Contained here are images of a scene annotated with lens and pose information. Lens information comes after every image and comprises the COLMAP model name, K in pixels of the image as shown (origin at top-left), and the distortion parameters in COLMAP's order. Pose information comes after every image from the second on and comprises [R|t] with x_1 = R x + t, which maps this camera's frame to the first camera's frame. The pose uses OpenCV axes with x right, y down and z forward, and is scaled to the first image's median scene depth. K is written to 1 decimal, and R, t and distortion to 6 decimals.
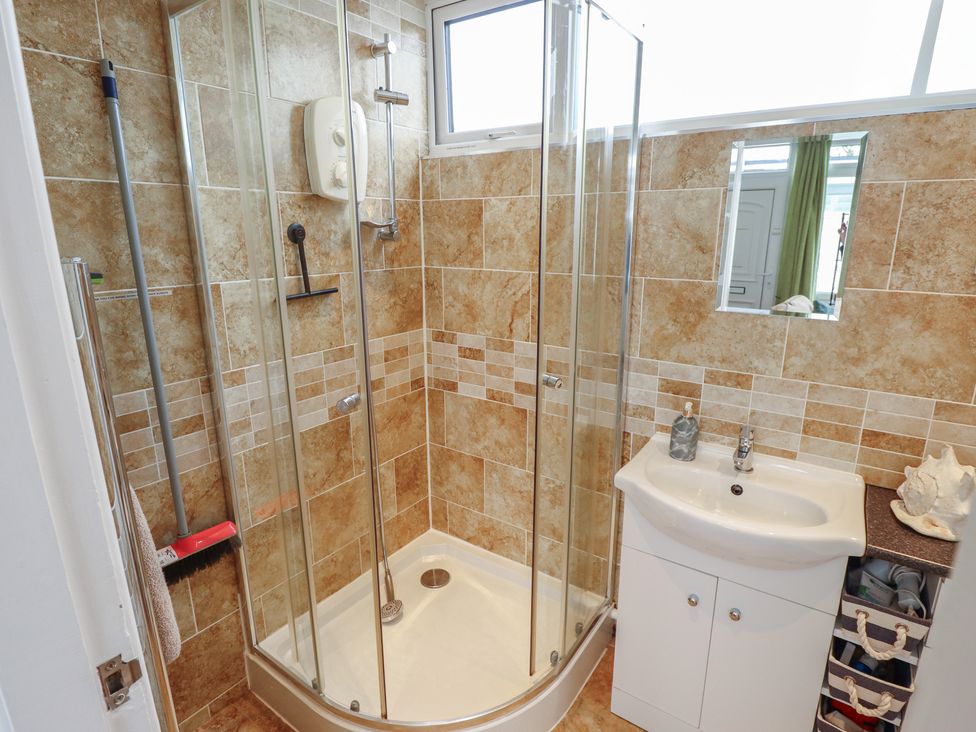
lens RADIAL K [[511.8, 0, 502.1], [0, 511.8, 361.7], [0, 0, 1]] dist [0.000611, -0.012921]
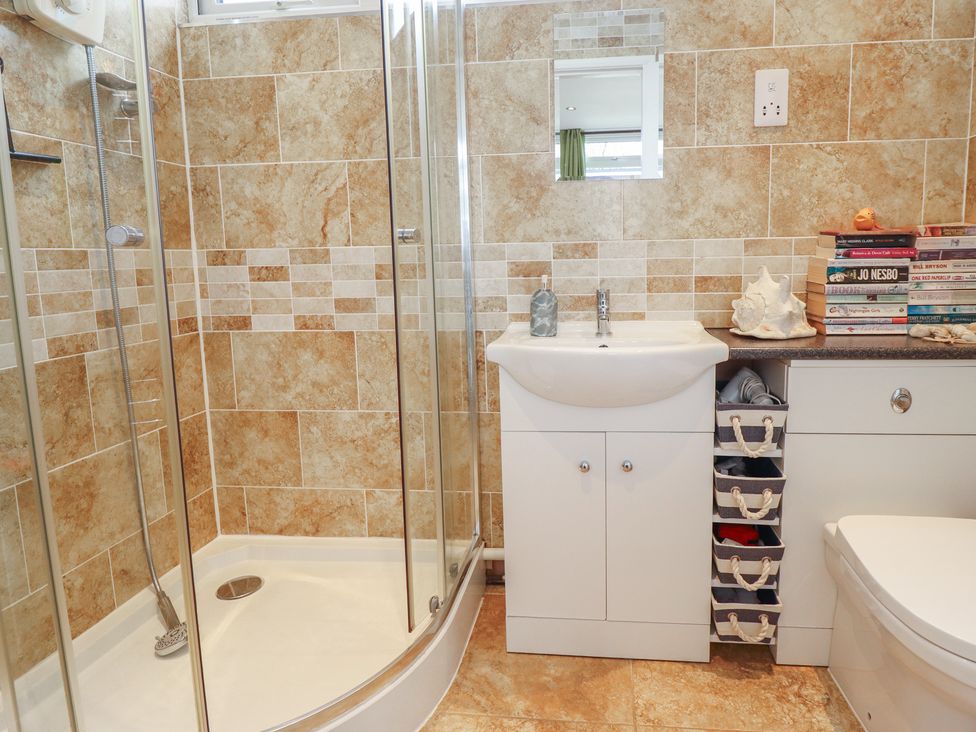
lens RADIAL K [[560.3, 0, 541.1], [0, 560.3, 326.0], [0, 0, 1]] dist [0.002892, -0.013107]
pose [[0.880723, -0.075175, 0.467627, -0.135929], [0.134821, 0.986270, -0.095370, 0.270957], [-0.454037, 0.147041, 0.878766, 0.094843]]
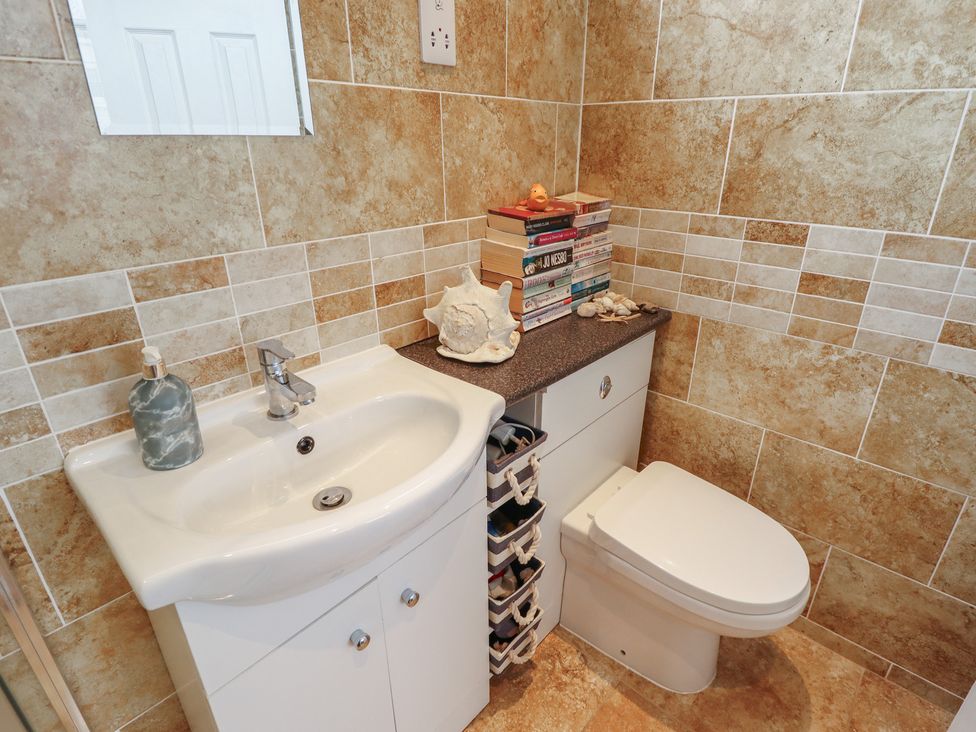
lens RADIAL K [[511.8, 0, 494.5], [0, 511.8, 360.4], [0, 0, 1]] dist [0.000611, -0.012921]
pose [[0.133953, -0.392365, 0.910003, -0.014241], [0.242829, 0.903280, 0.353722, 0.003343], [-0.960776, 0.173593, 0.216275, 0.598534]]
